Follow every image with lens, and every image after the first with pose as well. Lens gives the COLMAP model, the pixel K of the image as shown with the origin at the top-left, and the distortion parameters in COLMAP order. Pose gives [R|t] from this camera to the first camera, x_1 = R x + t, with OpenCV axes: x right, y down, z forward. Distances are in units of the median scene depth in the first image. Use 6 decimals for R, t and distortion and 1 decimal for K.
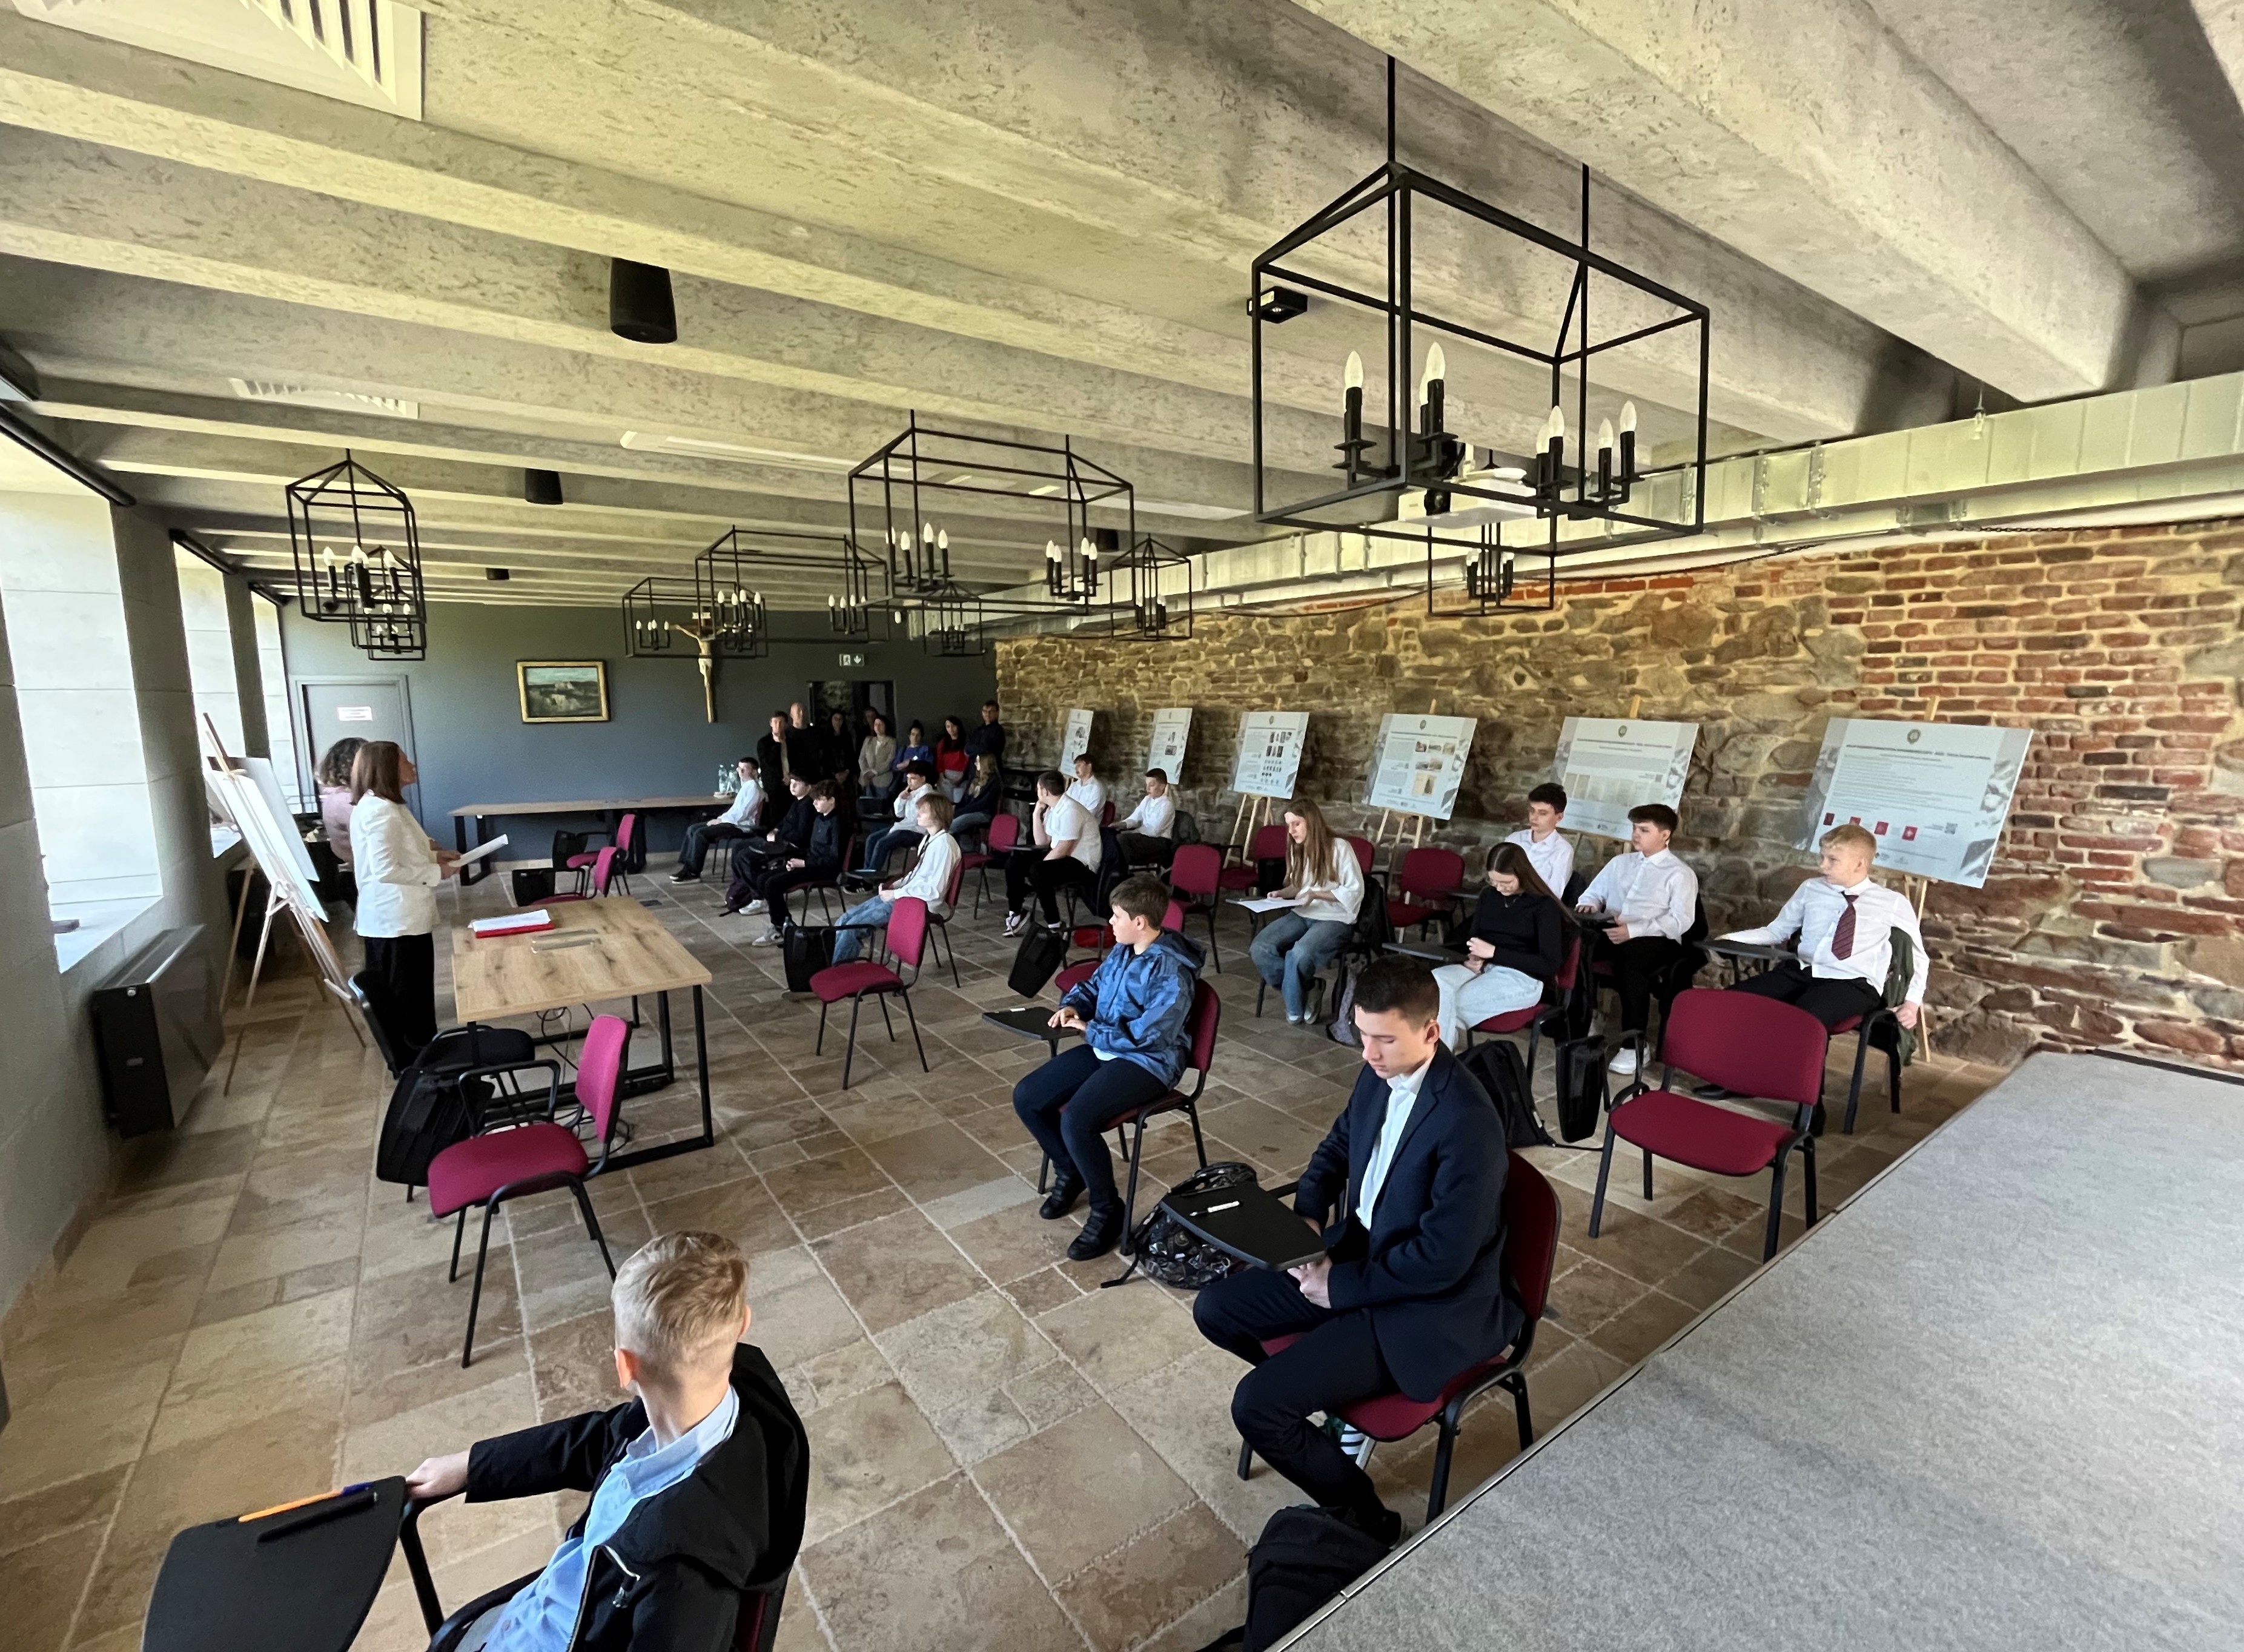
lens RADIAL K [[986.1, 0, 1140.9], [0, 986.1, 821.3], [0, 0, 1]] dist [-0.007036, 0.002393]
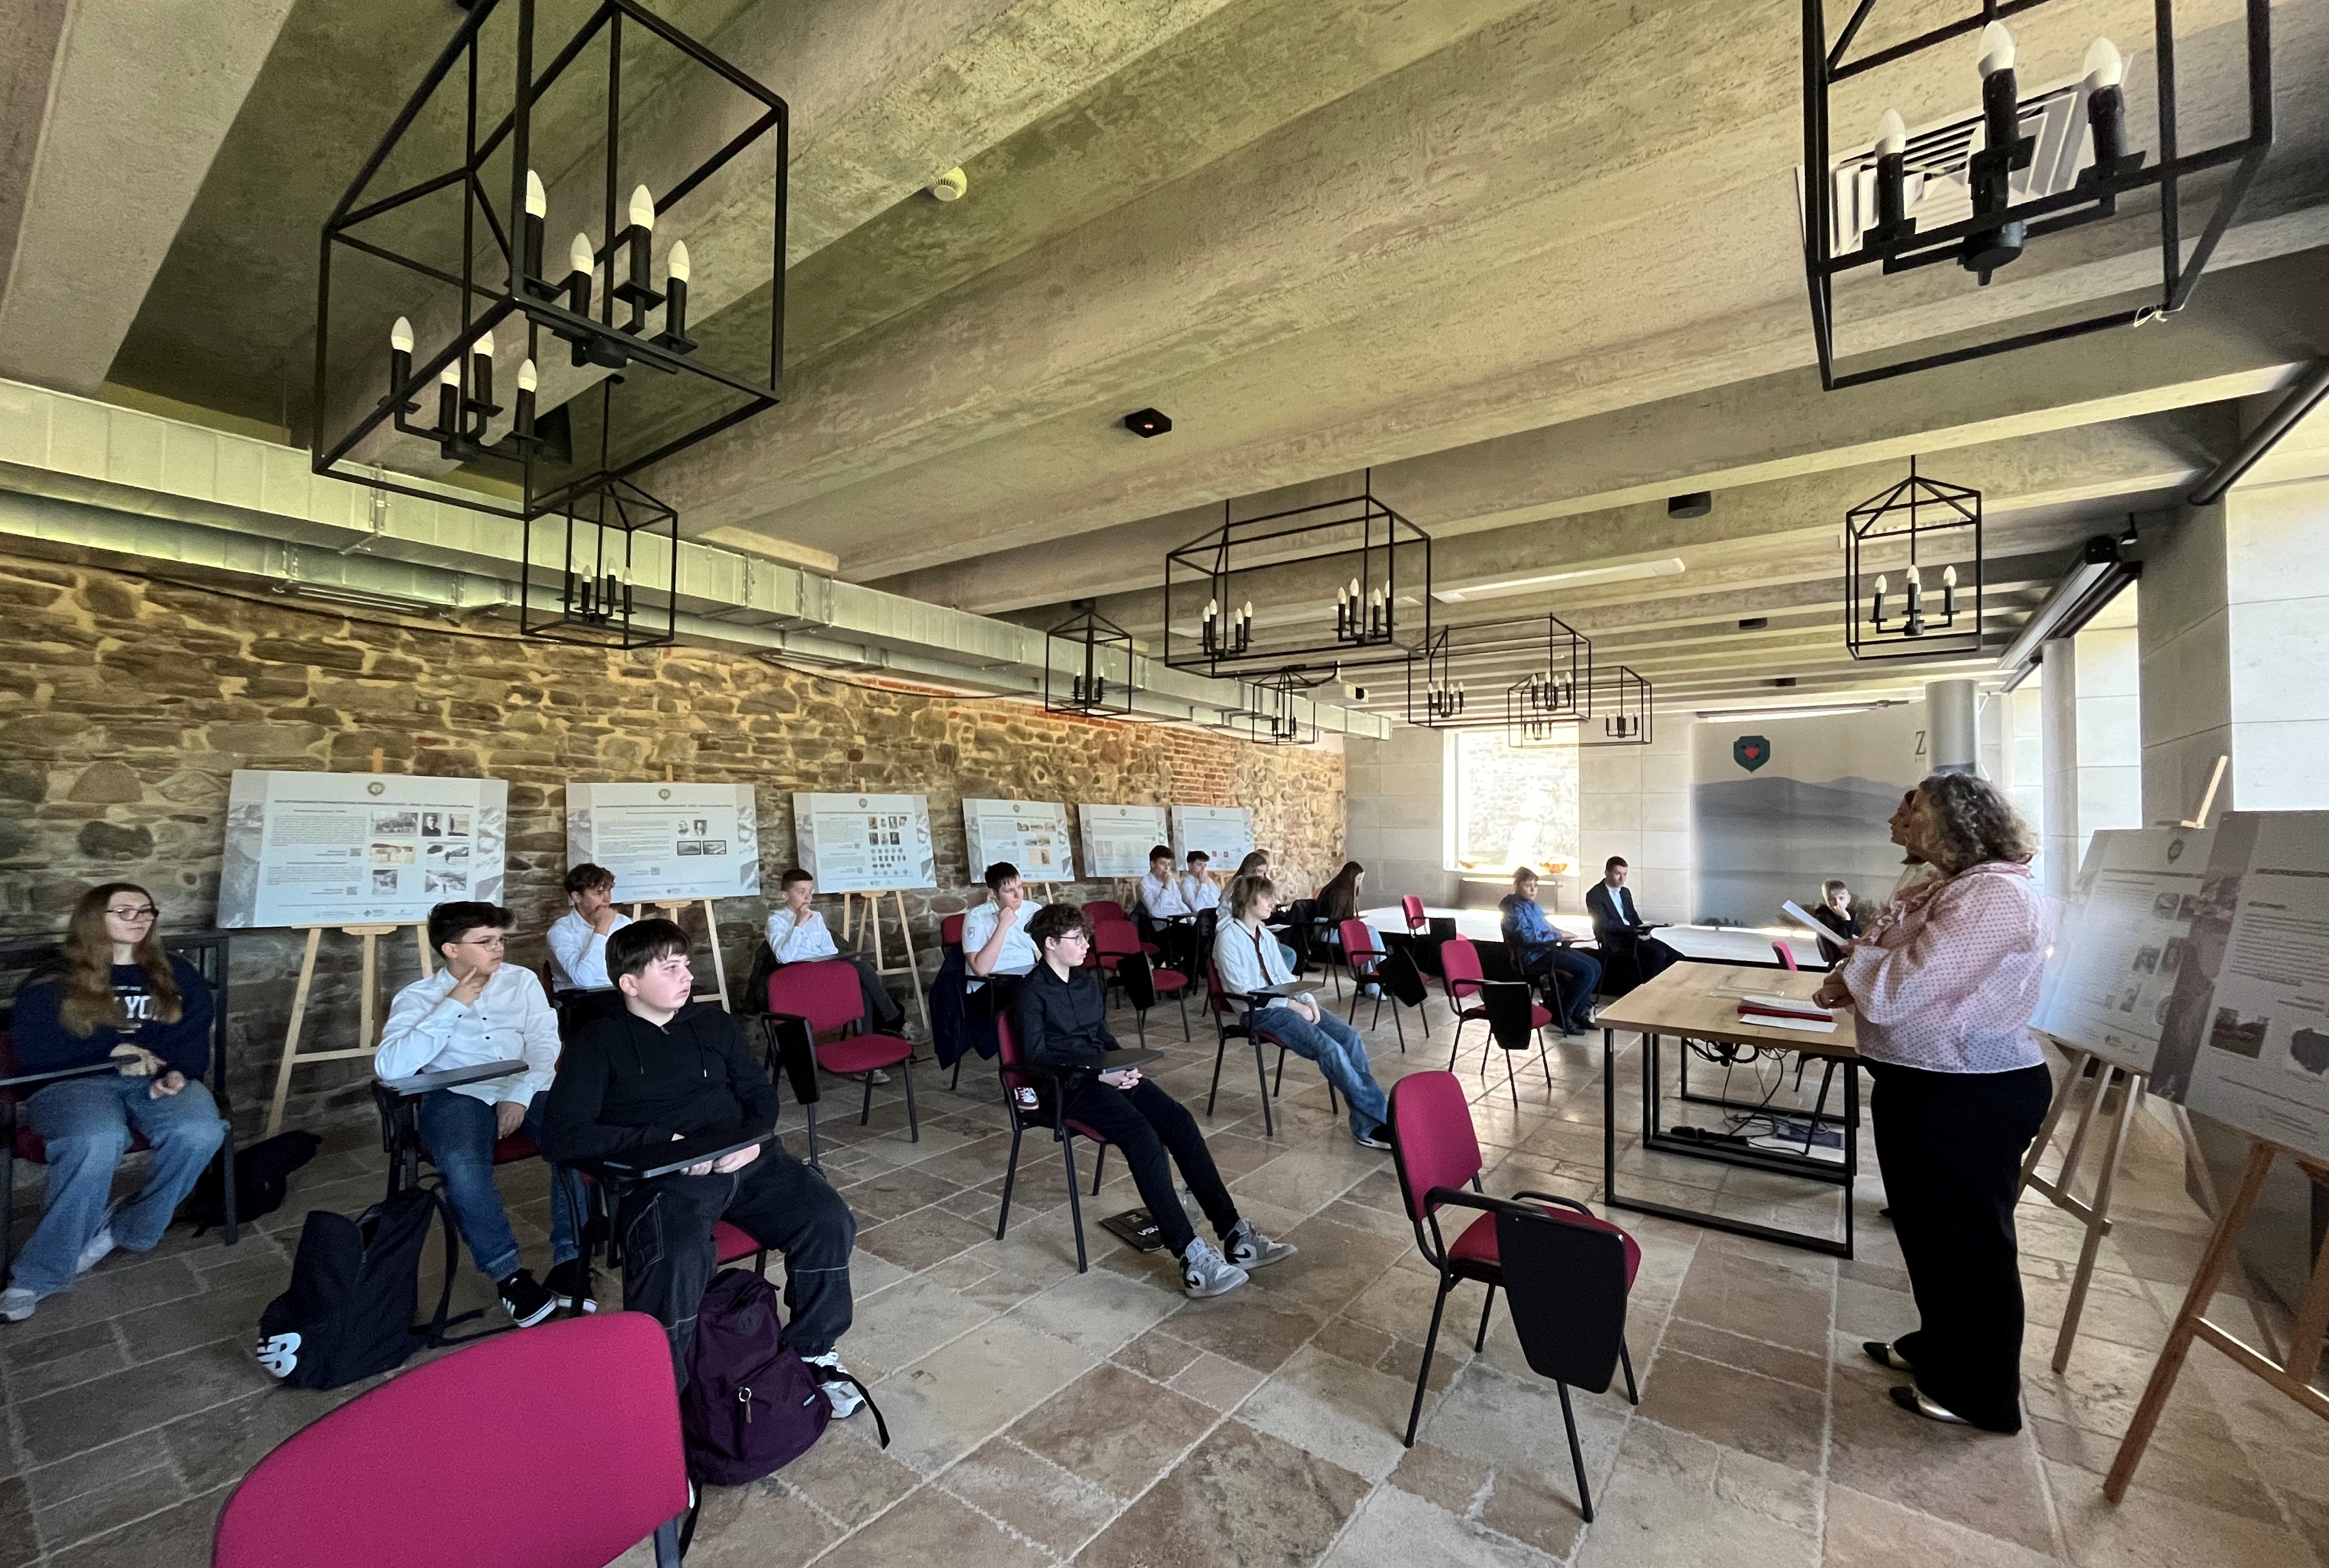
lens RADIAL K [[947.6, 0, 1167.8], [0, 947.6, 792.6], [0, 0, 1]] dist [-0.005546, -0.000794]
pose [[-0.309581, 0.035250, 0.950219, -1.190916], [0.112544, 0.993647, -0.000195, -0.134192], [-0.944189, 0.106881, -0.311581, 1.644148]]
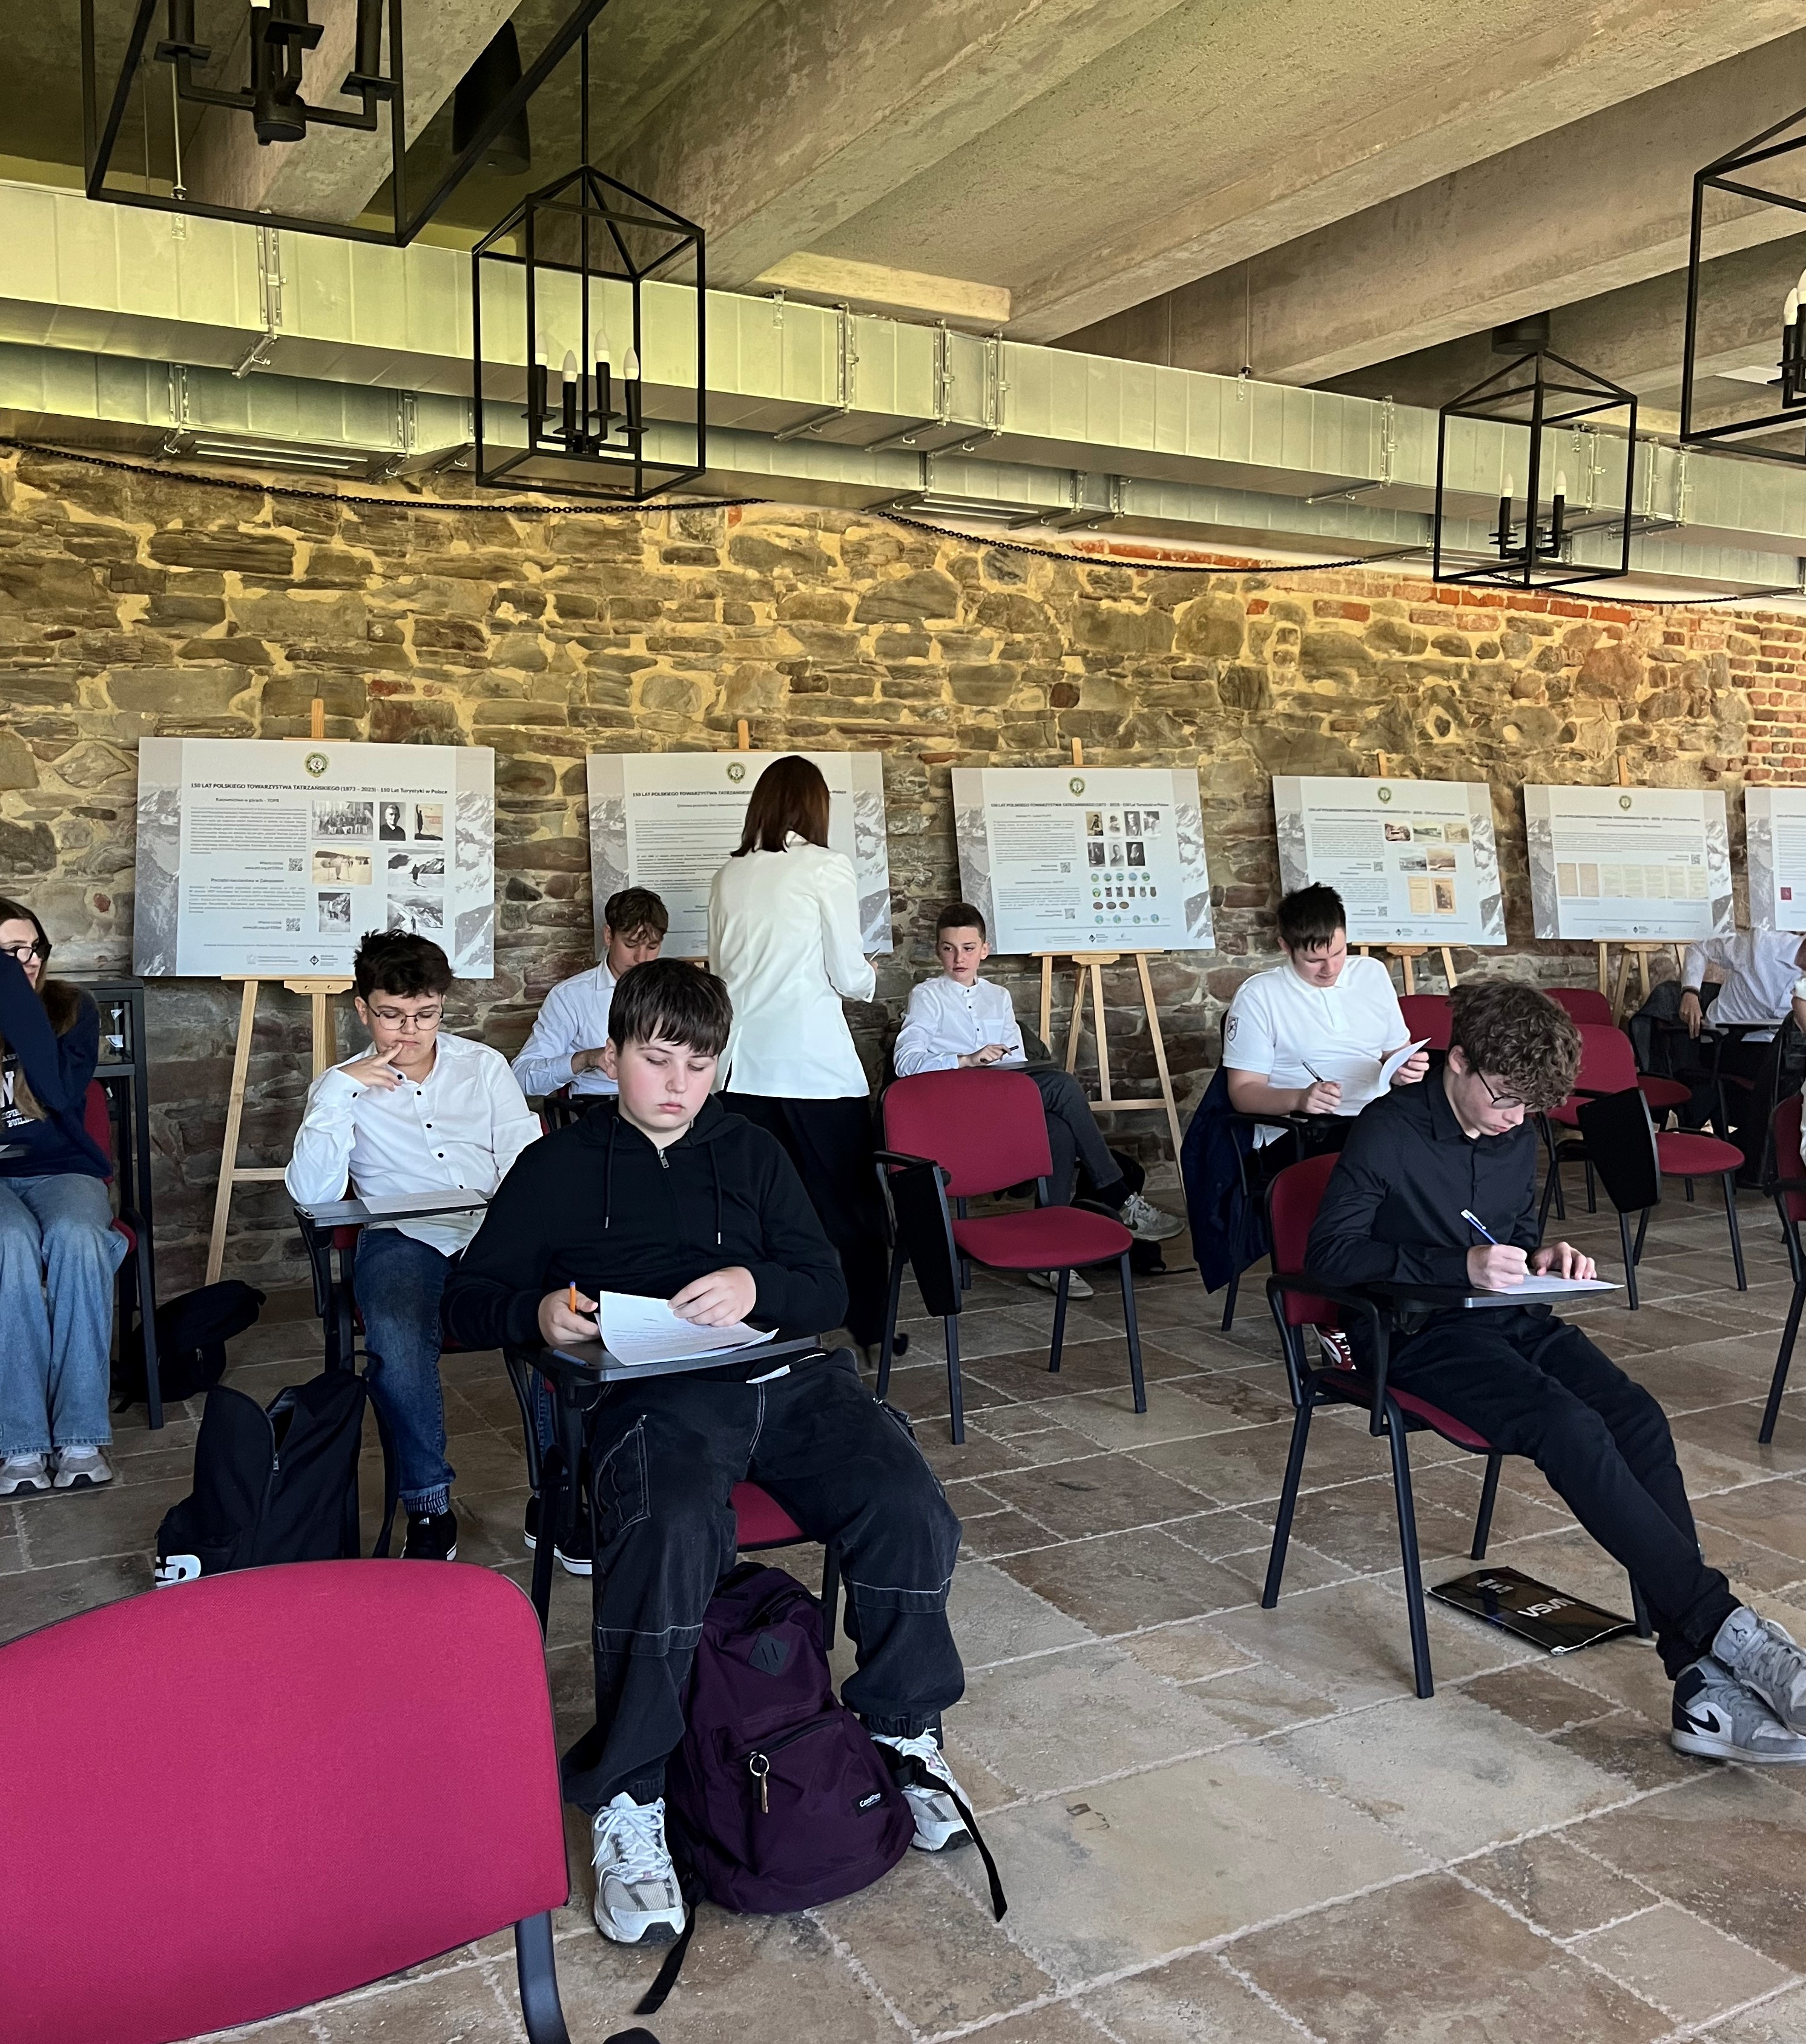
lens RADIAL K [[1851.9, 0, 902.6], [0, 1851.9, 1020.9], [0, 0, 1]] dist [0.028842, 0.000000]
pose [[0.122600, -0.086978, 0.988637, -1.174984], [0.118730, 0.990284, 0.072399, -0.110374], [-0.985329, 0.108505, 0.131736, 1.601243]]
